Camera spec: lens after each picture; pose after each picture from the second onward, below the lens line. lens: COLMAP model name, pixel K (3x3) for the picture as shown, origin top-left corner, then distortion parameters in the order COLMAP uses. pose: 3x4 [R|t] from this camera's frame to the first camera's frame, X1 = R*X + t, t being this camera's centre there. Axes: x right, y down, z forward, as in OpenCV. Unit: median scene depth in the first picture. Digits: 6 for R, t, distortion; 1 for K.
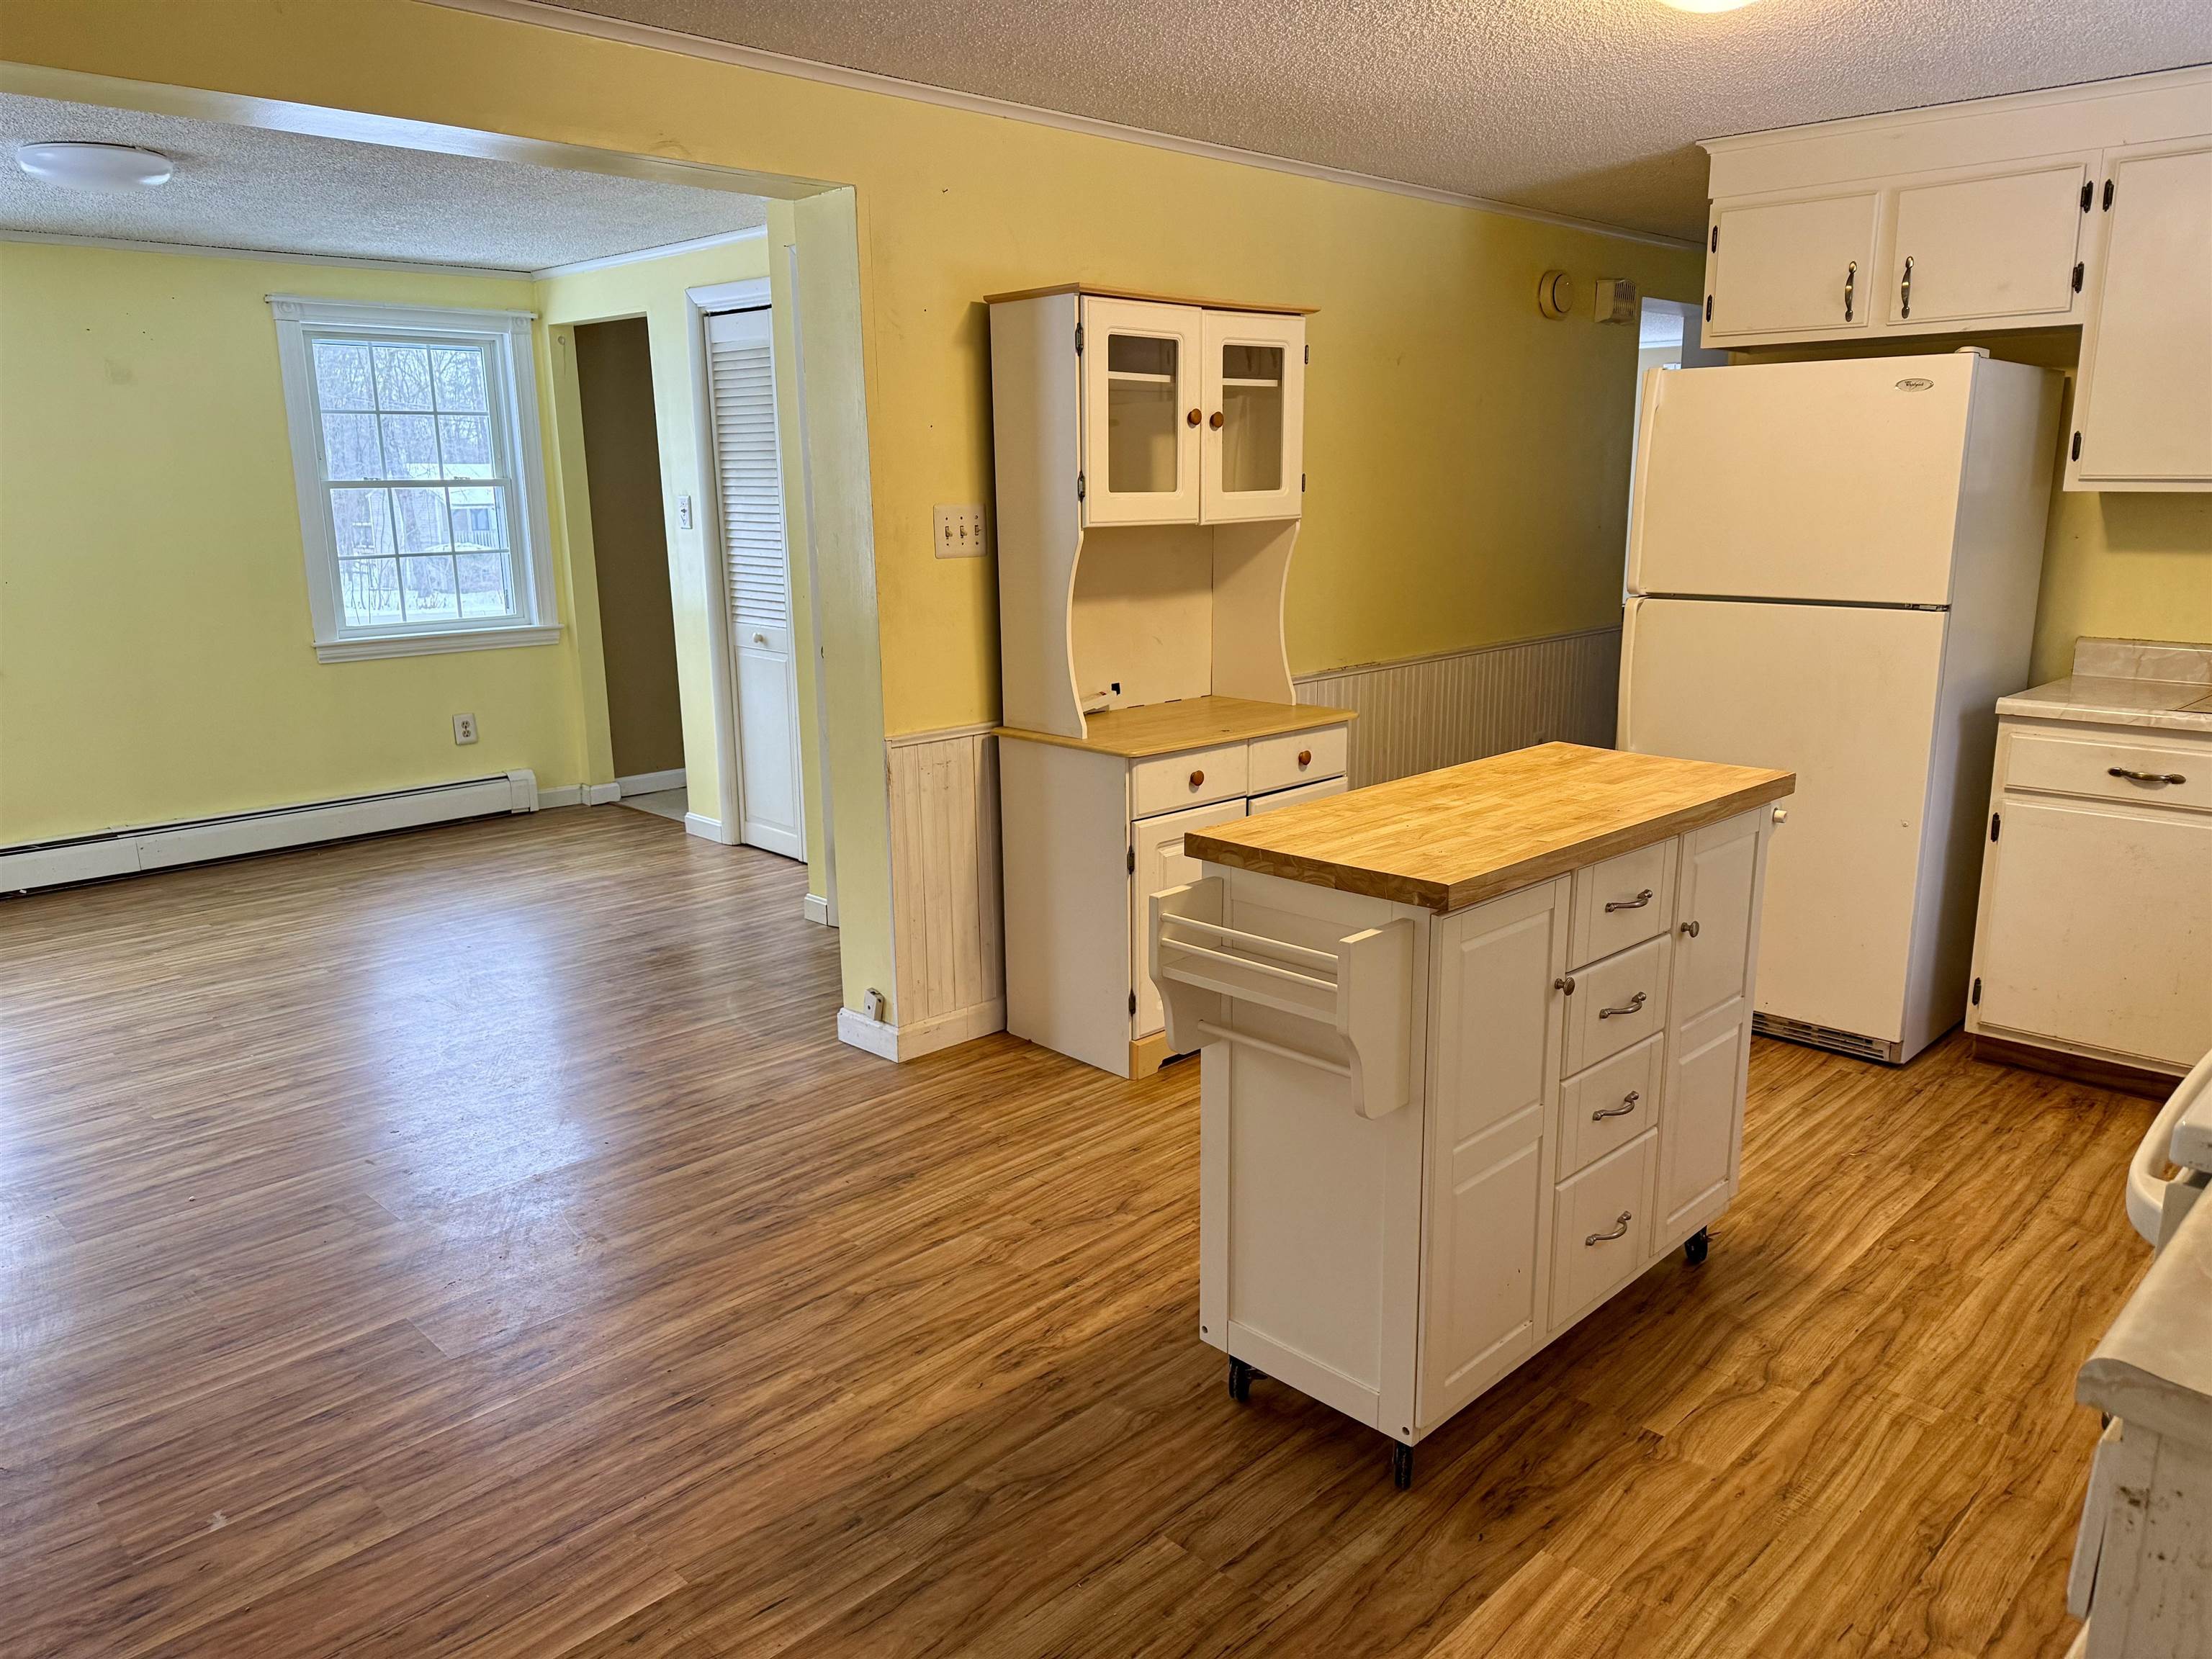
lens RADIAL K [[1557.1, 0, 1107.7], [0, 1557.1, 826.9], [0, 0, 1]] dist [0.076921, -0.094372]
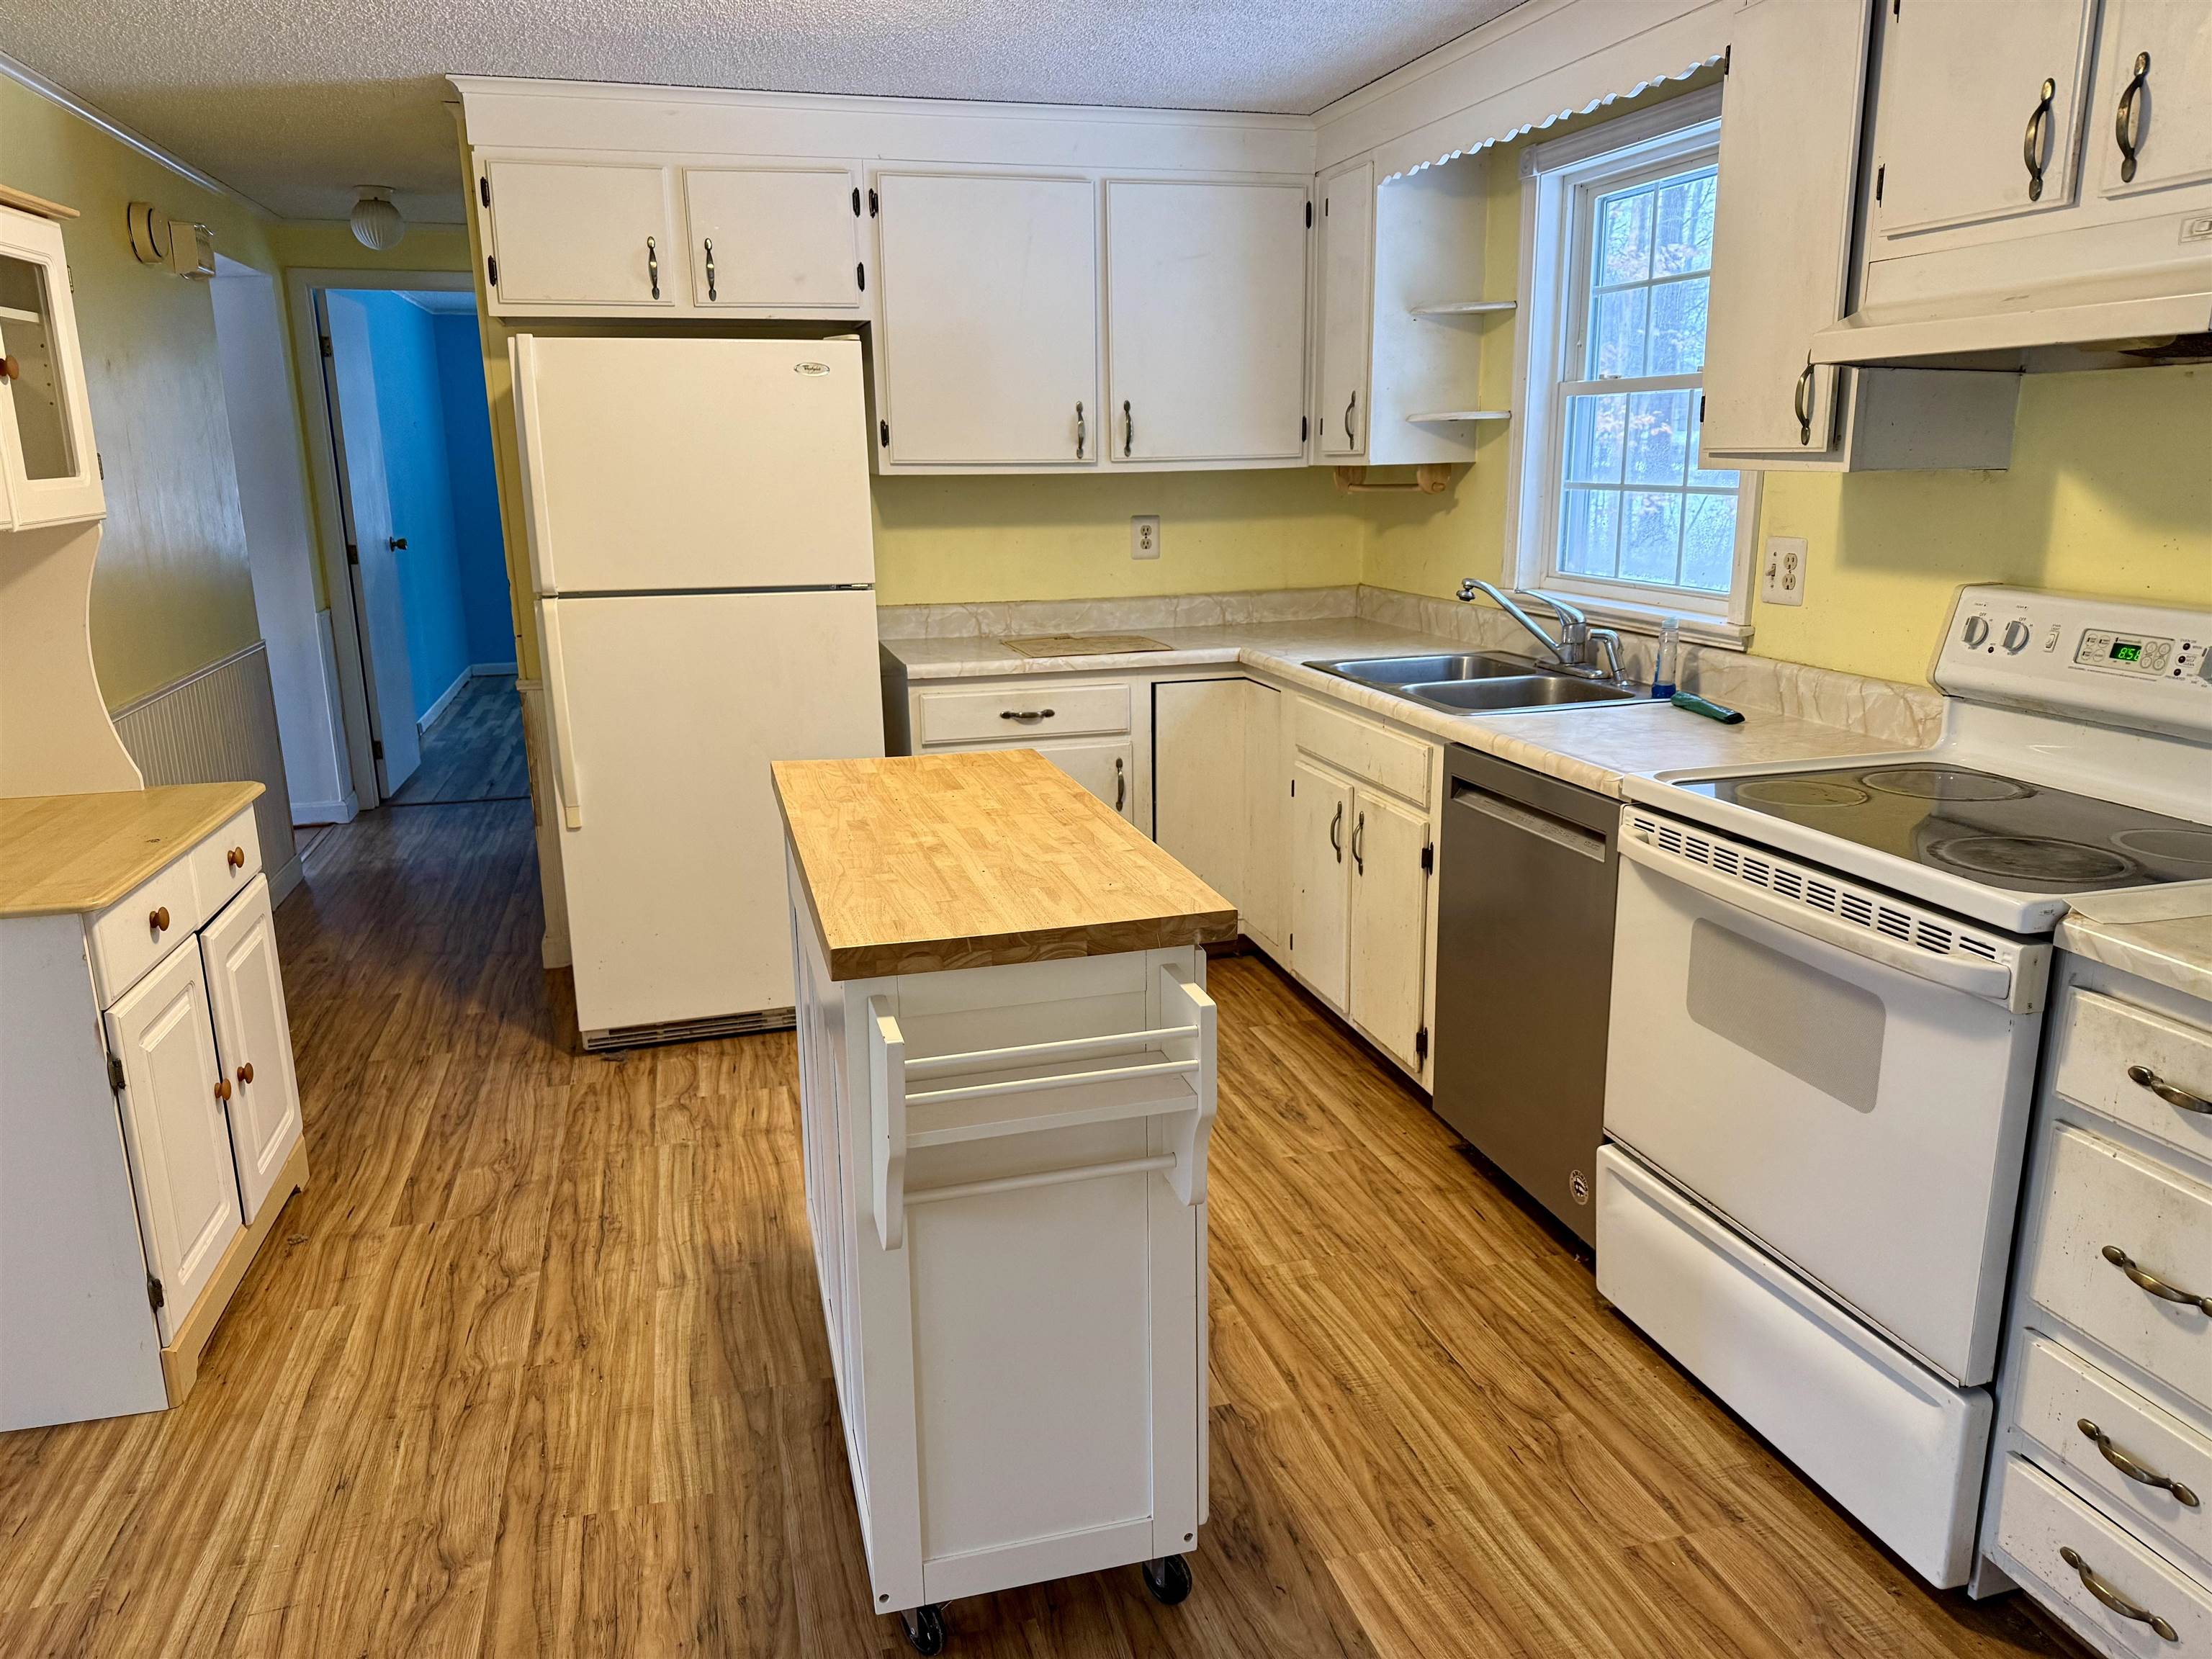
lens RADIAL K [[1557.1, 0, 1111.3], [0, 1557.1, 837.7], [0, 0, 1]] dist [0.076921, -0.094372]
pose [[0.495529, -0.206868, 0.843597, -0.393922], [0.200457, 0.972243, 0.120667, -0.087640], [-0.845144, 0.109311, 0.523243, 0.428889]]
